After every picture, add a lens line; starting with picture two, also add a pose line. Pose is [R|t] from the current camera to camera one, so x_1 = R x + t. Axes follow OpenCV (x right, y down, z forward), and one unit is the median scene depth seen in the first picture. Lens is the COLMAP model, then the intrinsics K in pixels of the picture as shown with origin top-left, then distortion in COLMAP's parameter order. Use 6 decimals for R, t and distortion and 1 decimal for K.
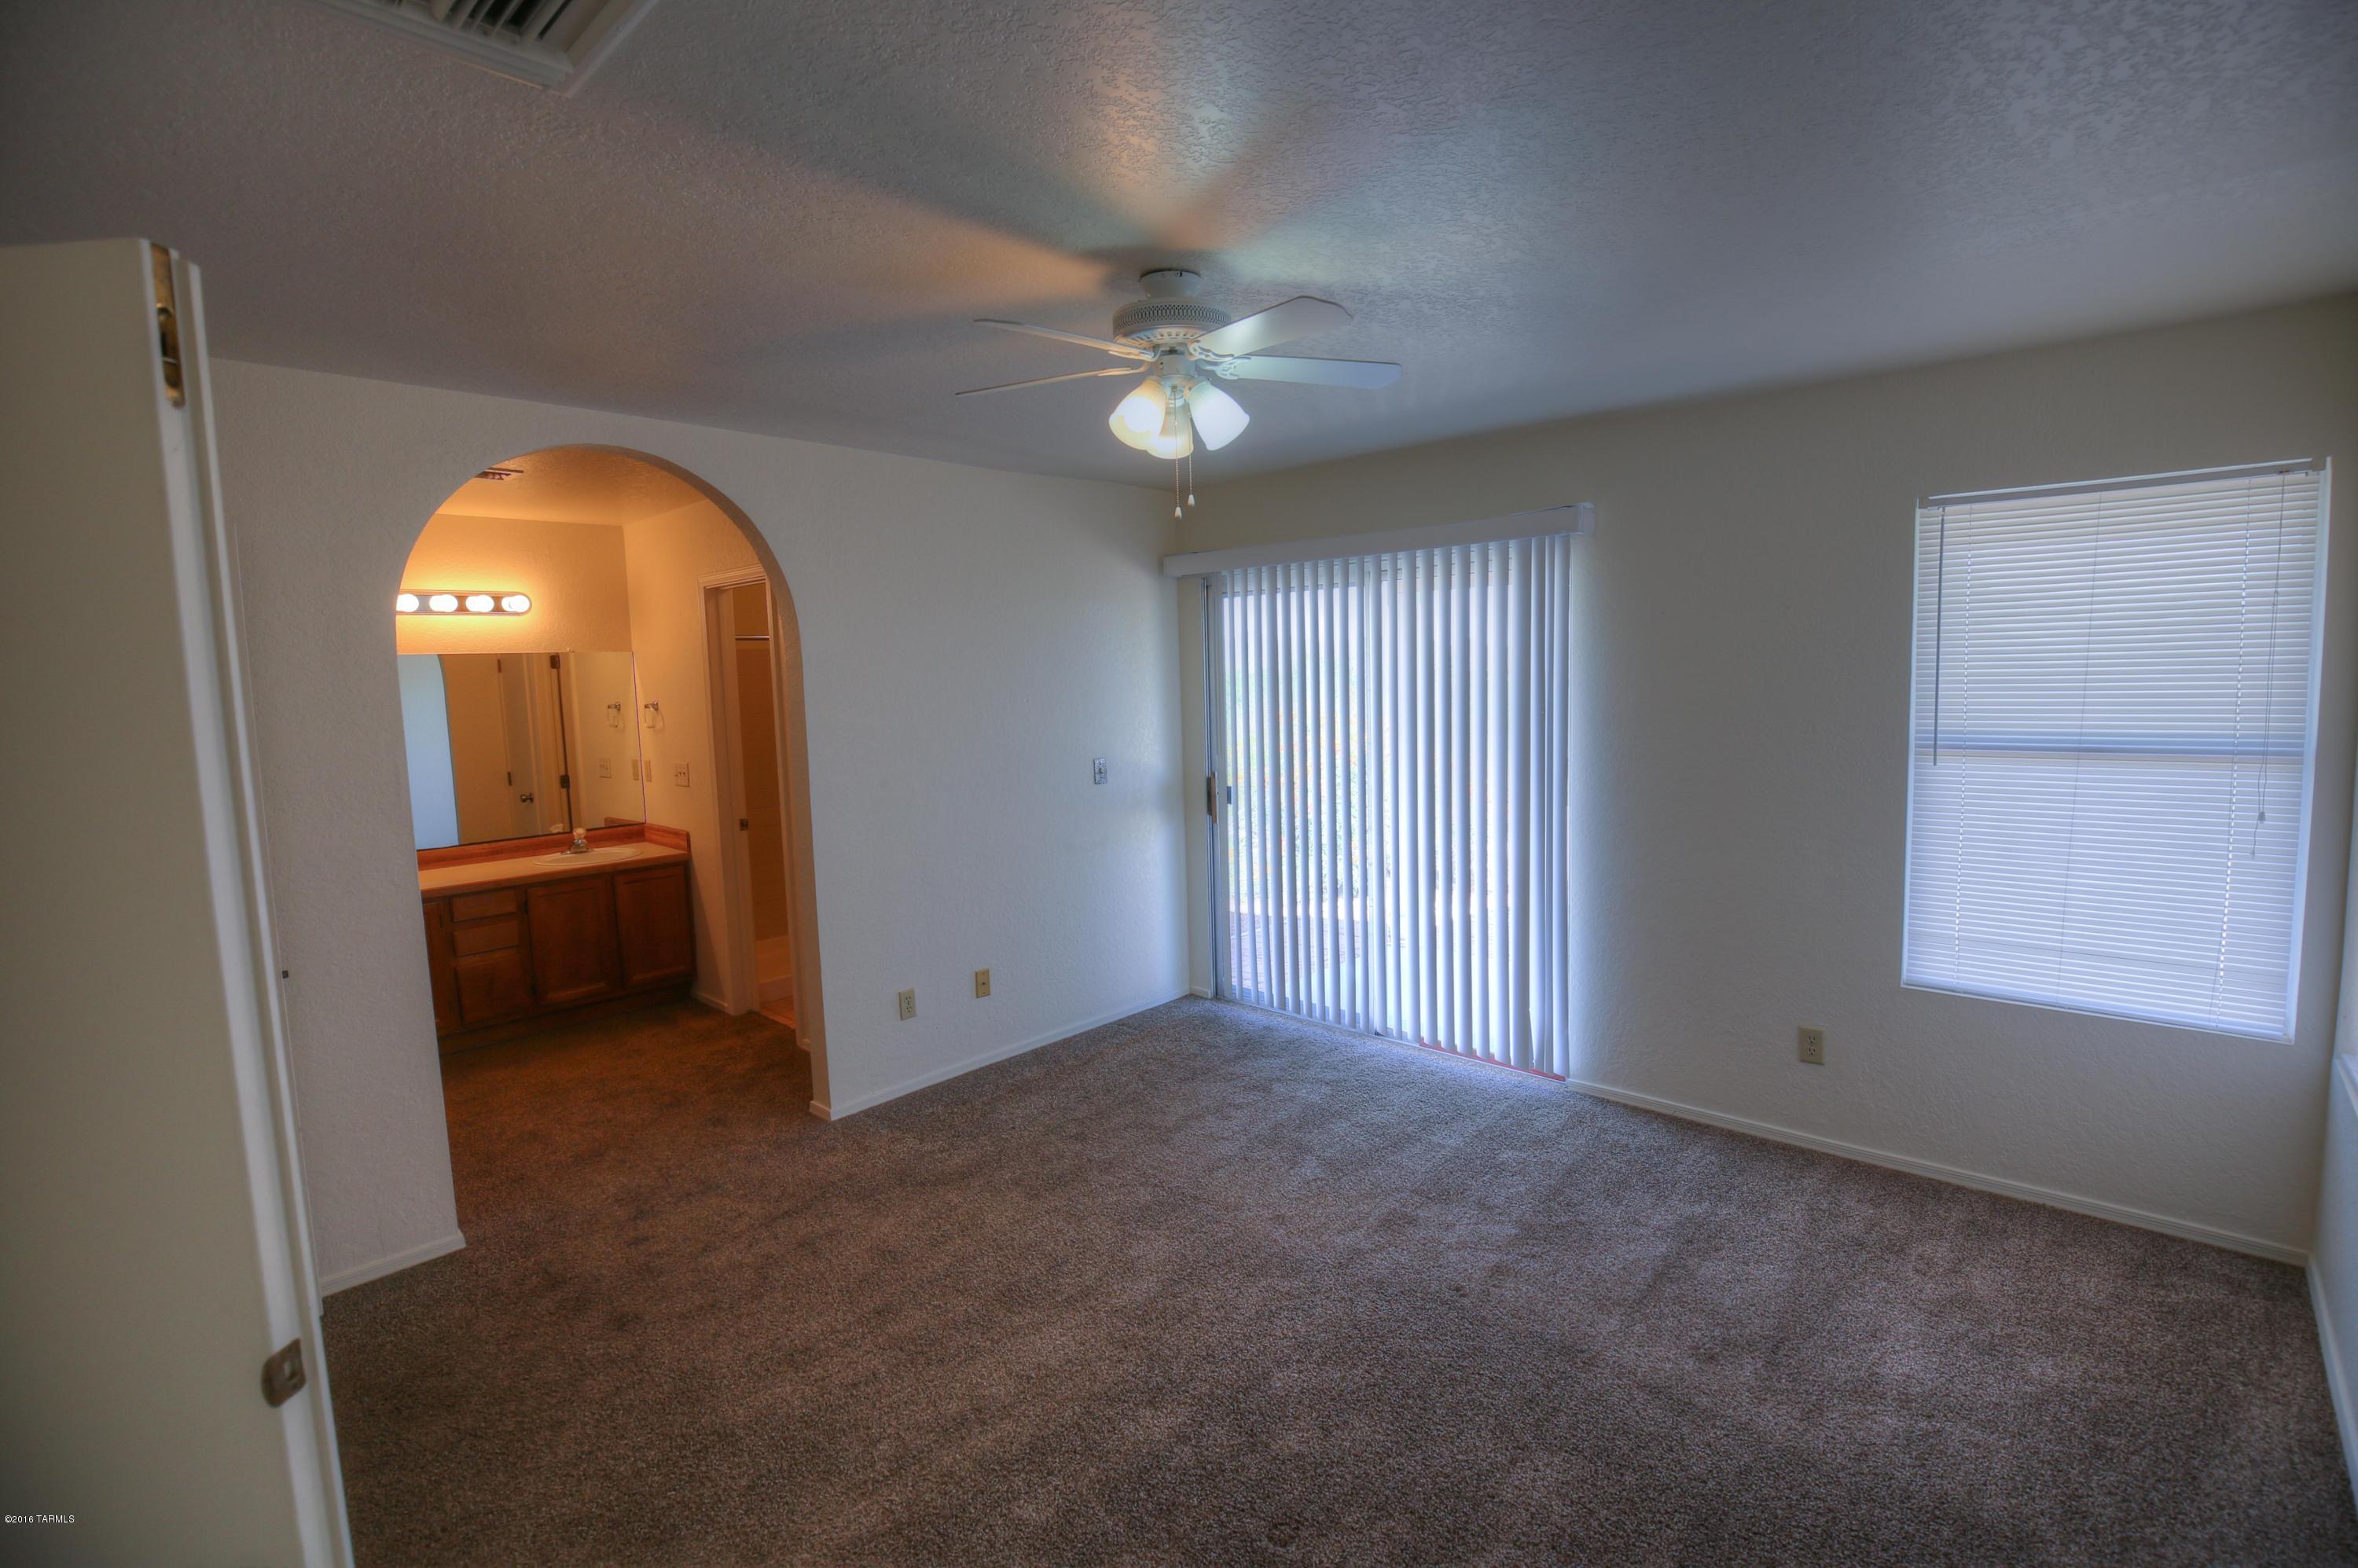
lens RADIAL K [[1088.2, 0, 1186.7], [0, 1088.2, 783.7], [0, 0, 1]] dist [-0.028659, 0.000073]
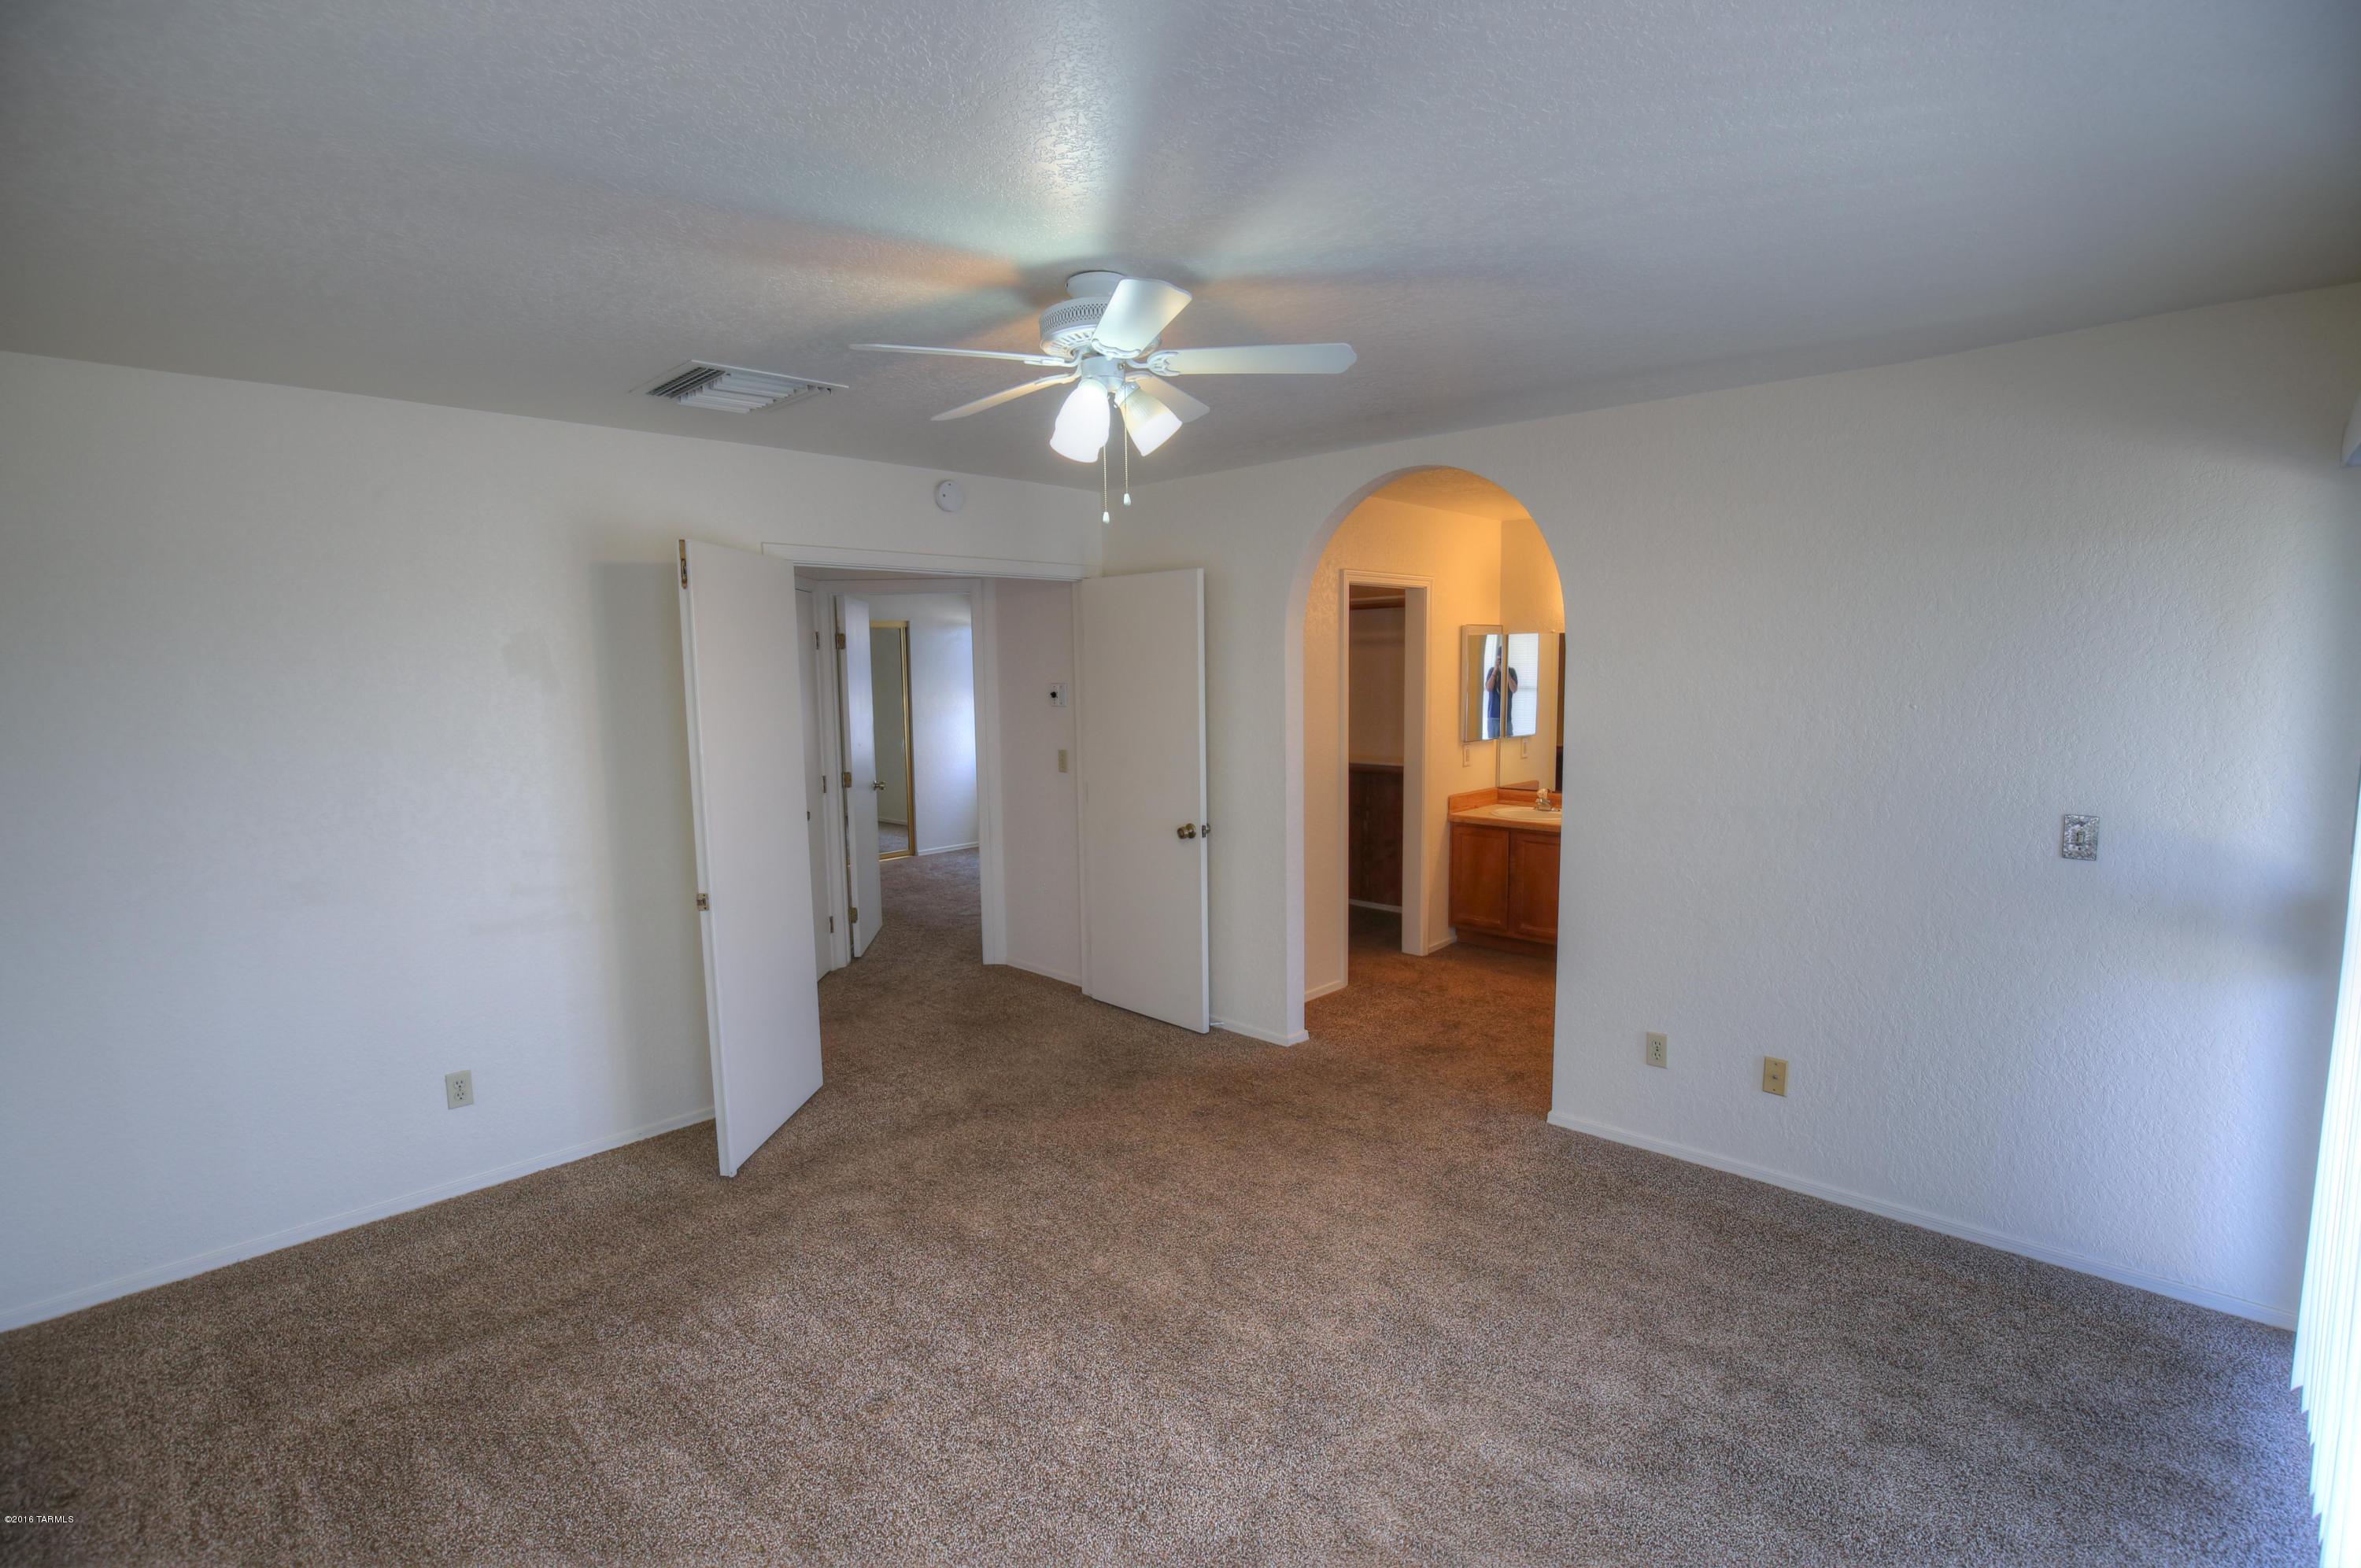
lens RADIAL K [[1089.4, 0, 1188.2], [0, 1089.4, 783.7], [0, 0, 1]] dist [-0.028659, 0.000073]
pose [[-0.009155, 0.139384, -0.990196, 0.561187], [-0.091937, 0.985926, 0.139633, -0.088812], [0.995723, 0.092314, 0.003788, 0.608851]]
